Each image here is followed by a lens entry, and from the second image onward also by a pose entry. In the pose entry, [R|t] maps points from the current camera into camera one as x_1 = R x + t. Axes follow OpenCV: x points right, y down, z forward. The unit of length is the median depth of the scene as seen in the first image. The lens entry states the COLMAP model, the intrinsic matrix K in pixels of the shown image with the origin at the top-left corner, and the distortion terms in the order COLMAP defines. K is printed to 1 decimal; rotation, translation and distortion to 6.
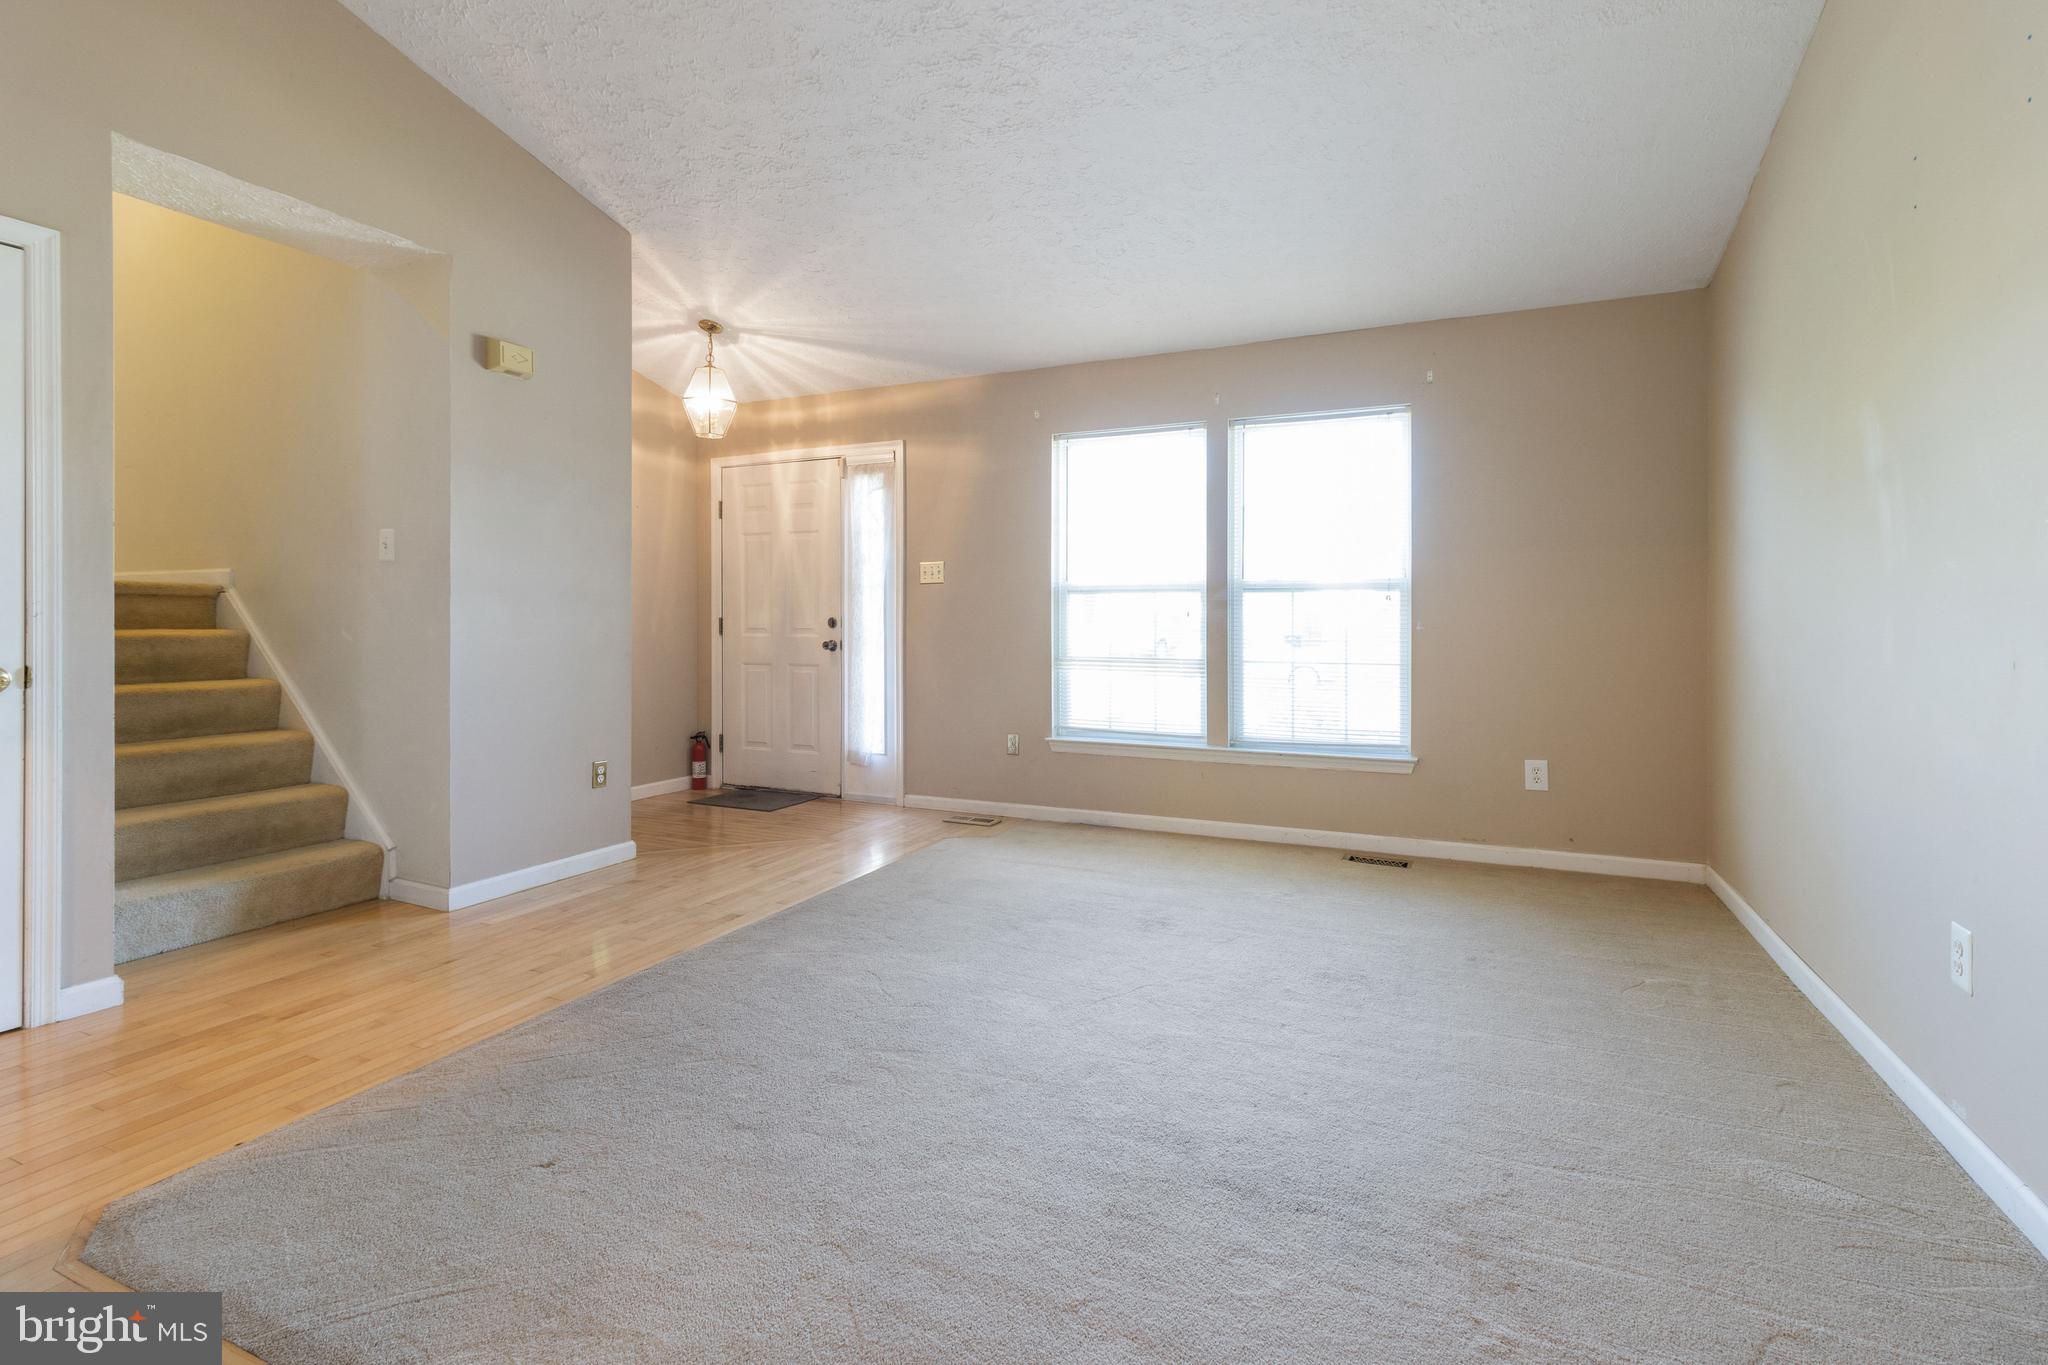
lens RADIAL K [[951.2, 0, 1015.3], [0, 951.2, 625.1], [0, 0, 1]] dist [0.001564, -0.000041]
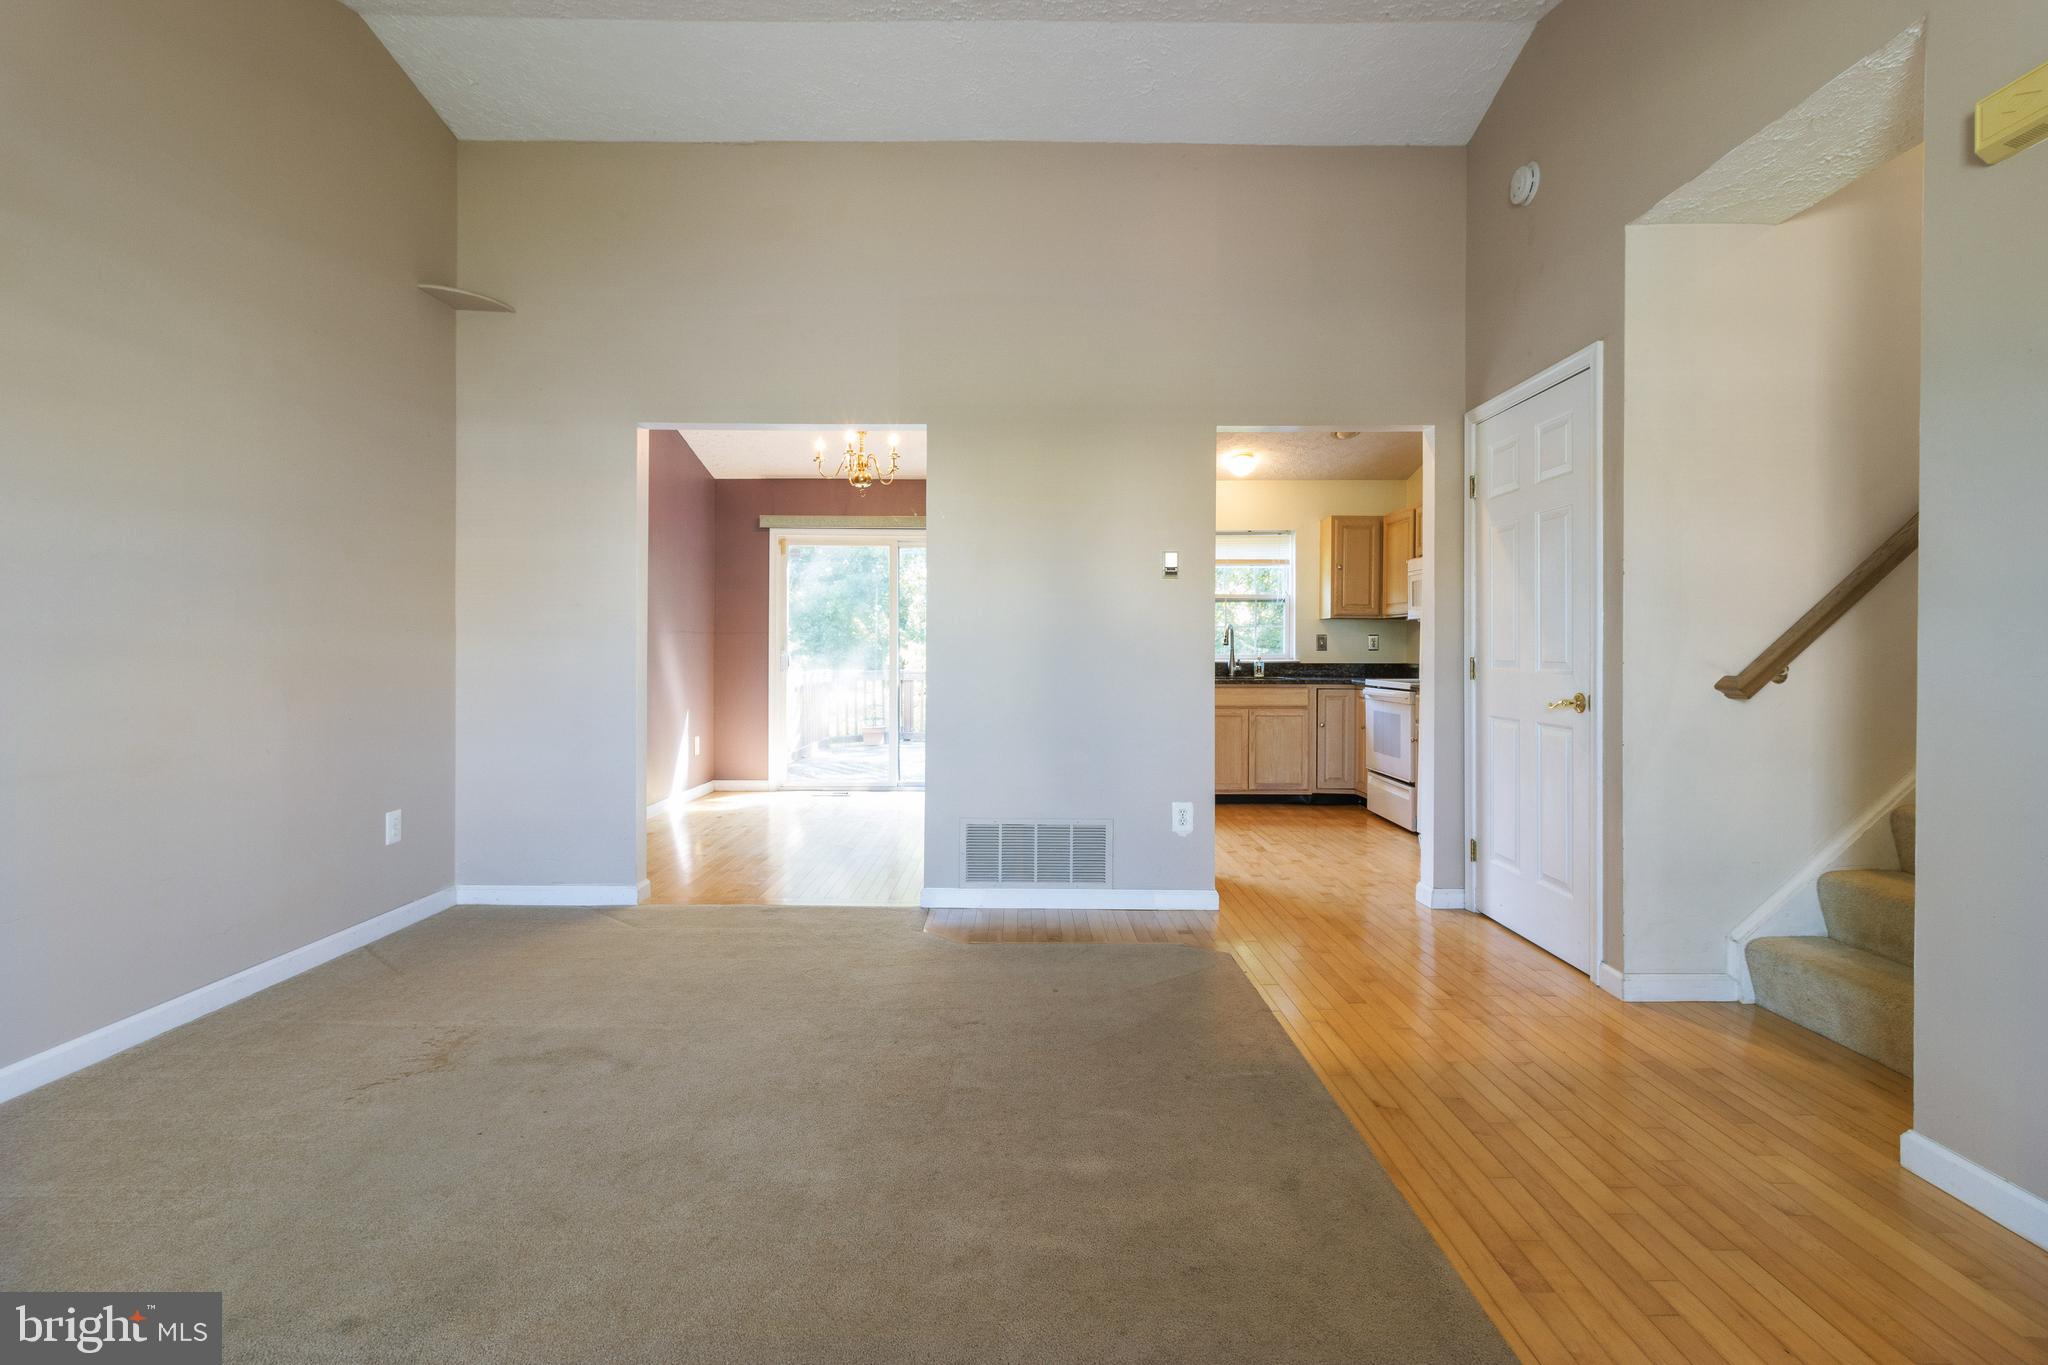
lens RADIAL K [[951.2, 0, 1018.0], [0, 951.2, 655.2], [0, 0, 1]] dist [0.001564, -0.000041]
pose [[-0.904296, -0.004833, -0.426878, 0.093707], [-0.009413, 0.999919, 0.008620, -0.005758], [0.426802, 0.011813, -0.904268, 0.879274]]
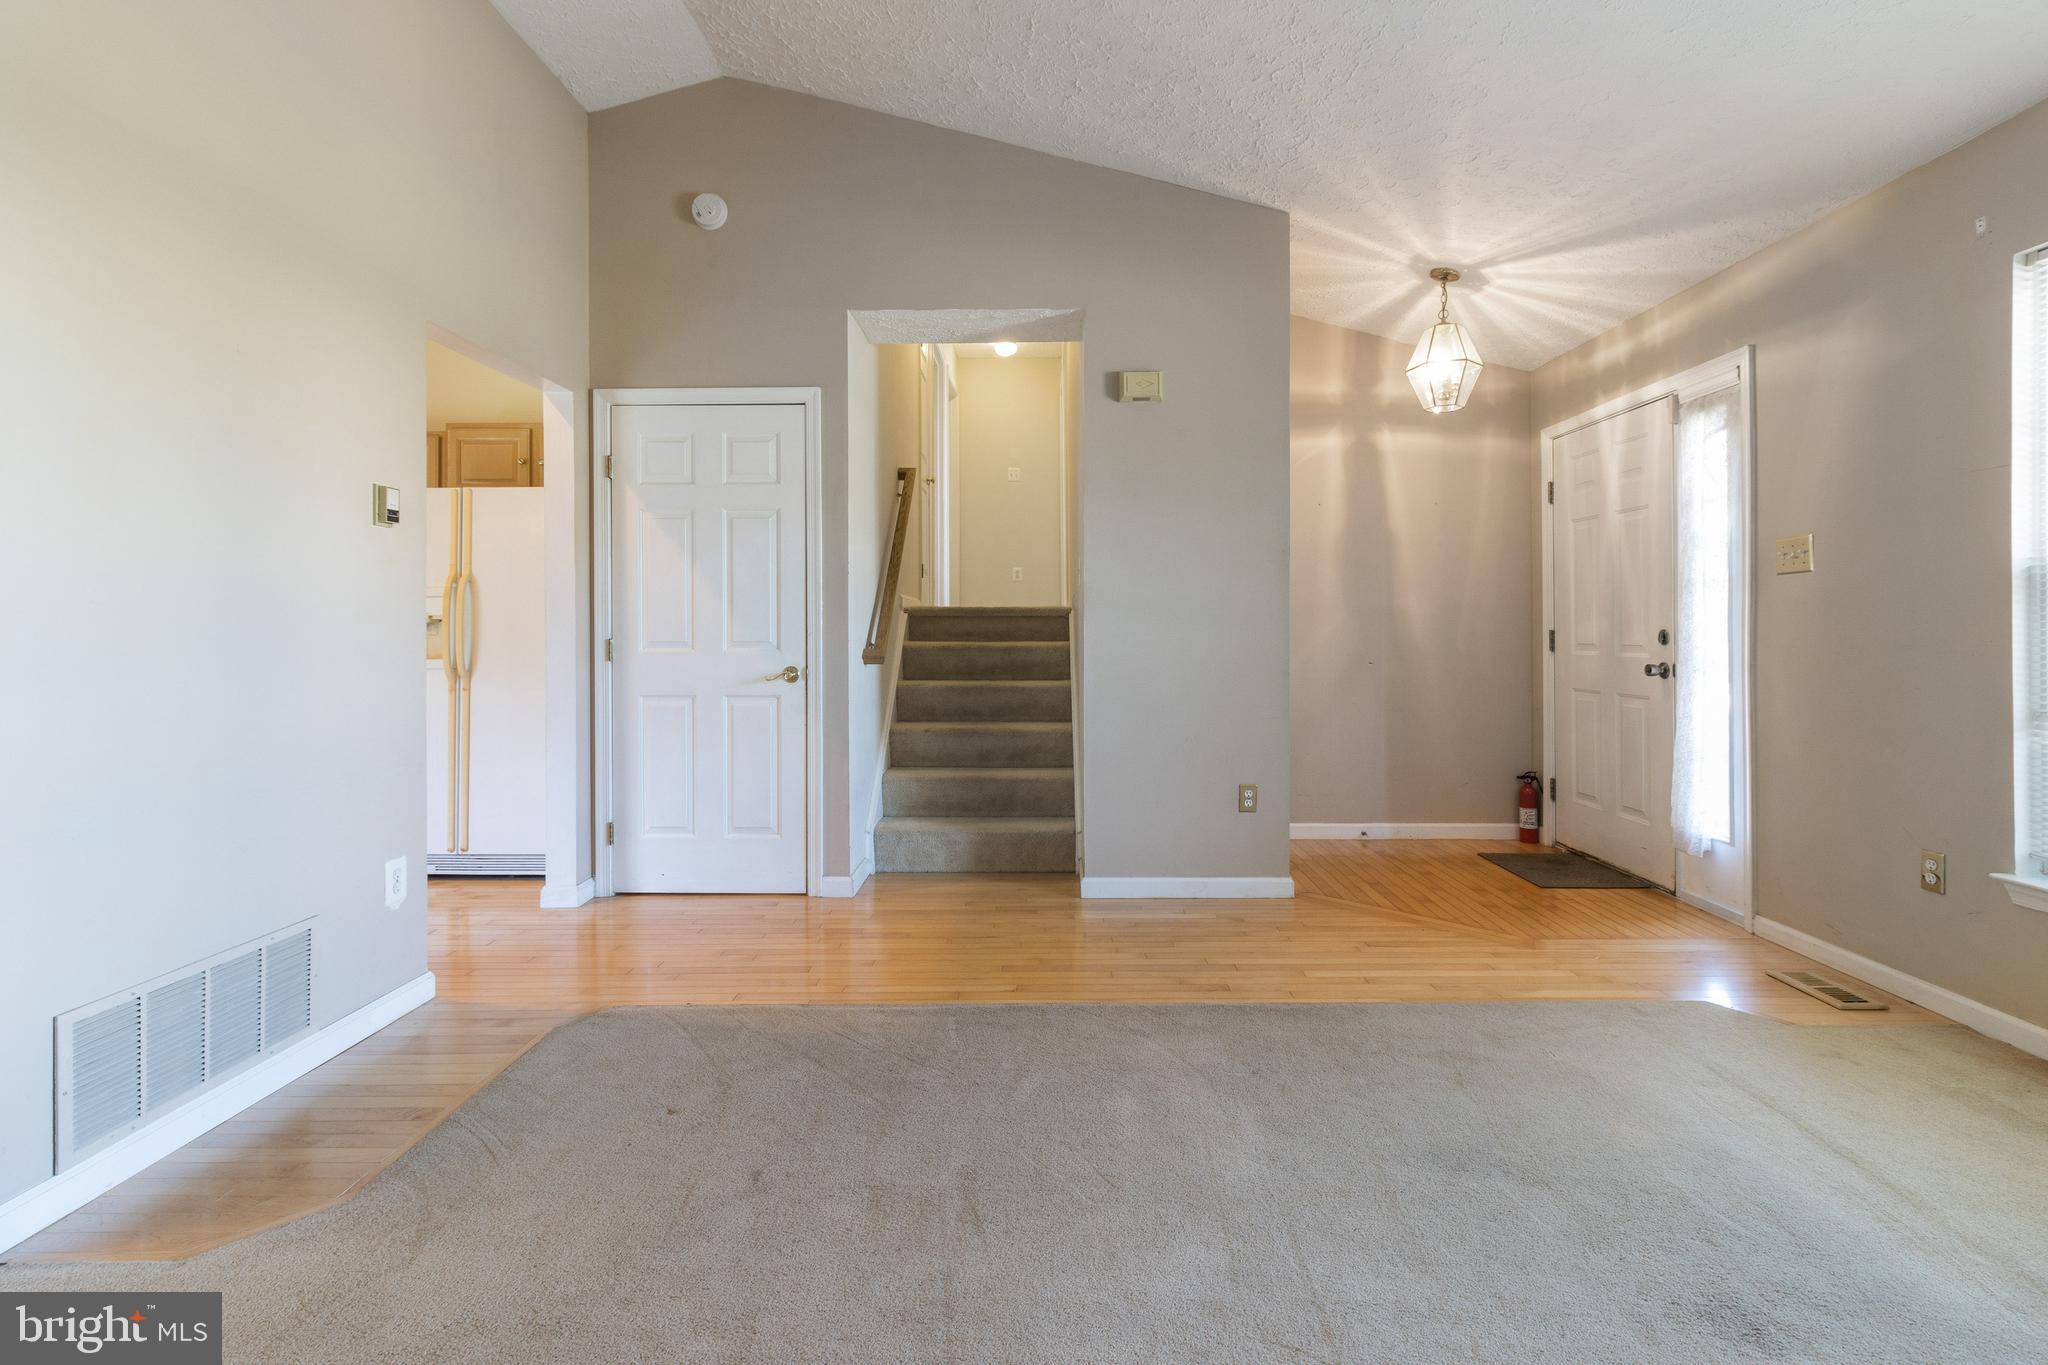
lens RADIAL K [[951.2, 0, 1035.6], [0, 951.2, 629.2], [0, 0, 1]] dist [0.001564, -0.000041]
pose [[0.413725, -0.003691, -0.910394, 0.270758], [-0.000312, 0.999991, -0.004196, -0.005750], [0.910402, 0.002020, 0.413720, 0.334092]]
